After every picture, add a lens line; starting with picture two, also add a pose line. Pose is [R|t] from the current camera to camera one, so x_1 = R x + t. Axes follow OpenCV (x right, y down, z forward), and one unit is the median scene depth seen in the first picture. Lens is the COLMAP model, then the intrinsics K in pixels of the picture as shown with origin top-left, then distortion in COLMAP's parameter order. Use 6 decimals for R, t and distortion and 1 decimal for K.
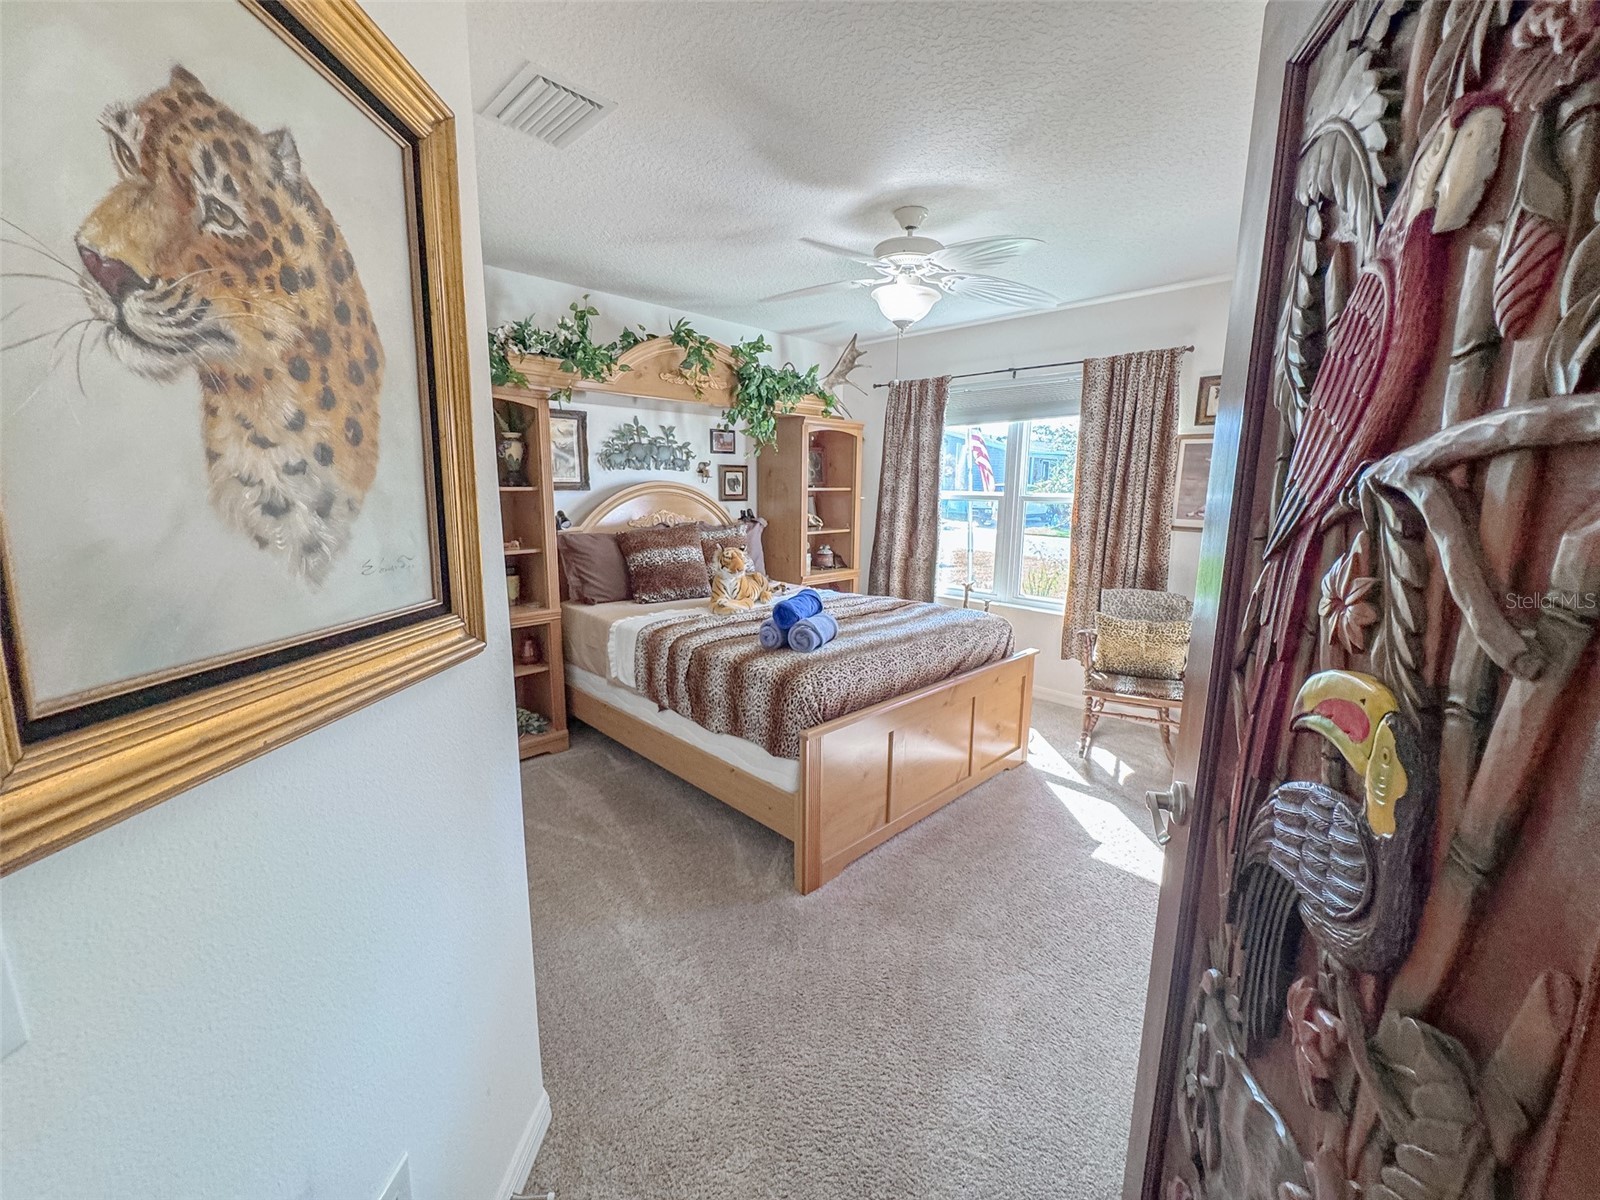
lens RADIAL K [[642.4, 0, 801.1], [0, 642.4, 601.3], [0, 0, 1]] dist [-0.004458, 0.000963]
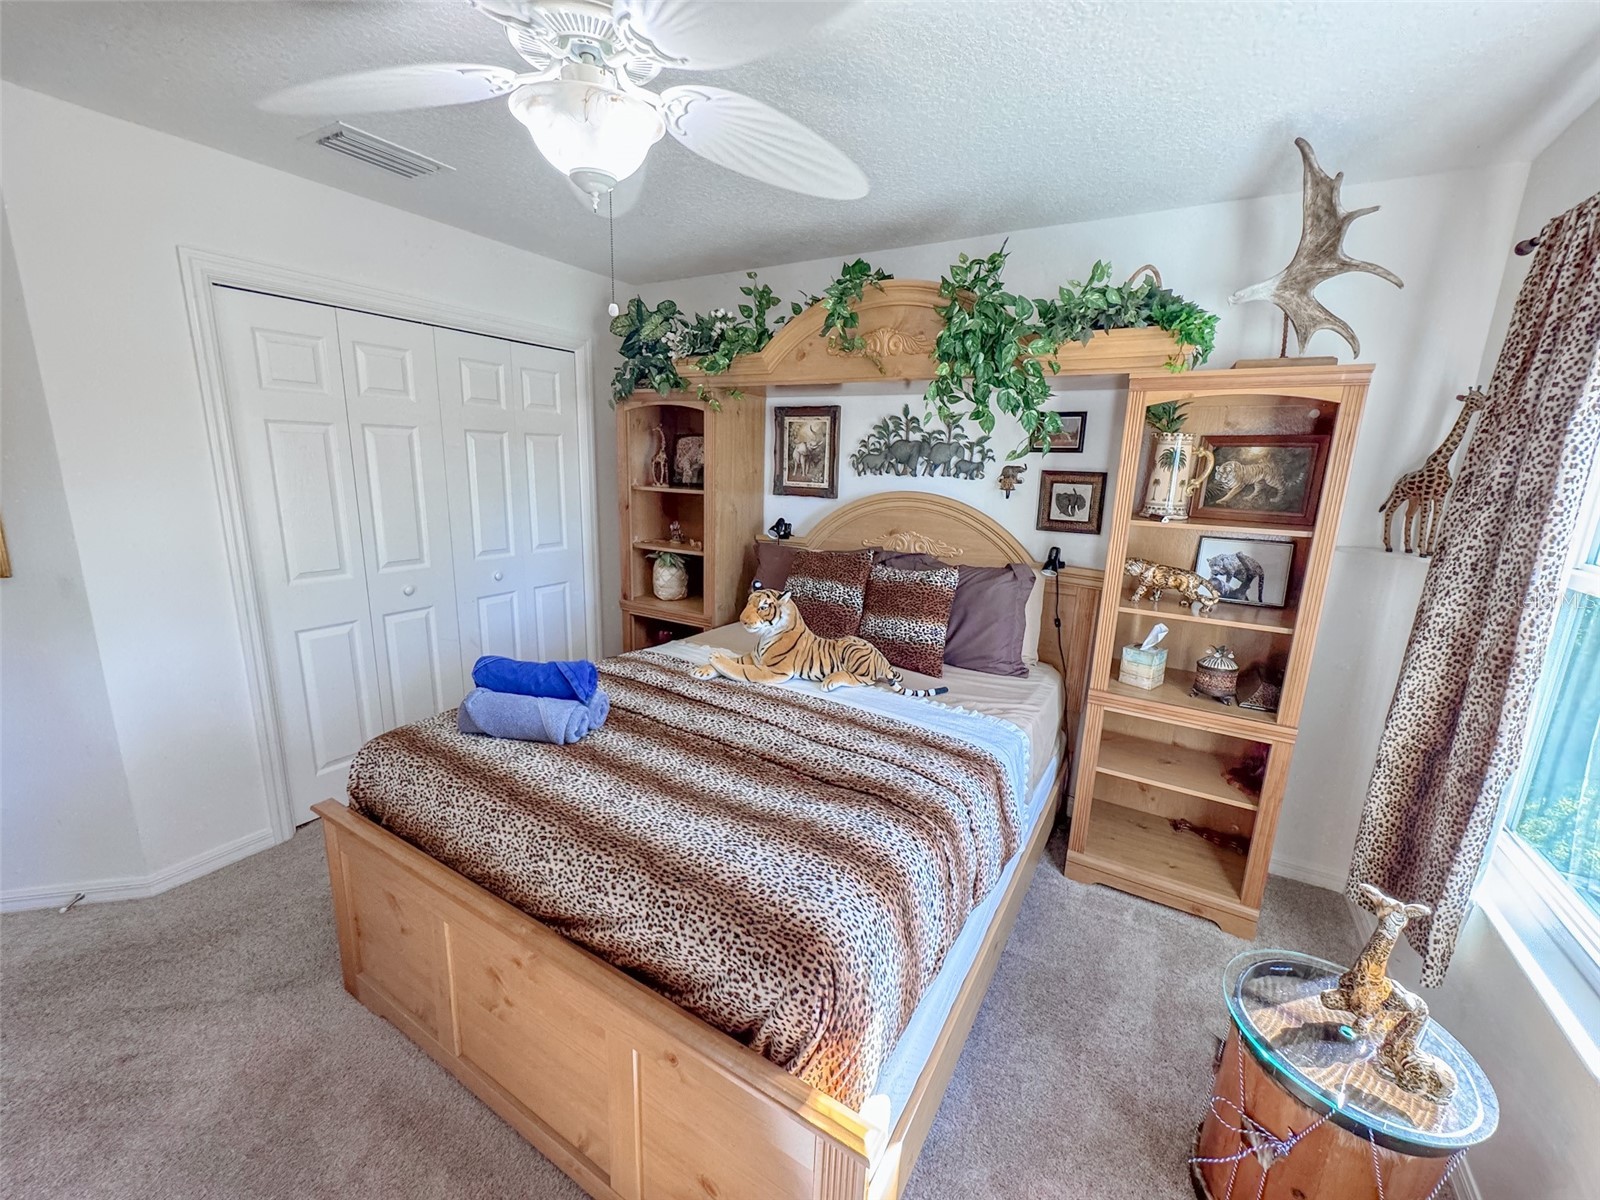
lens RADIAL K [[642.4, 0, 801.1], [0, 642.4, 601.3], [0, 0, 1]] dist [-0.004458, 0.000963]
pose [[0.247160, 0.207090, -0.946586, 0.464043], [-0.206318, 0.965741, 0.157410, -0.154373], [0.946755, 0.156392, 0.281419, 0.688513]]
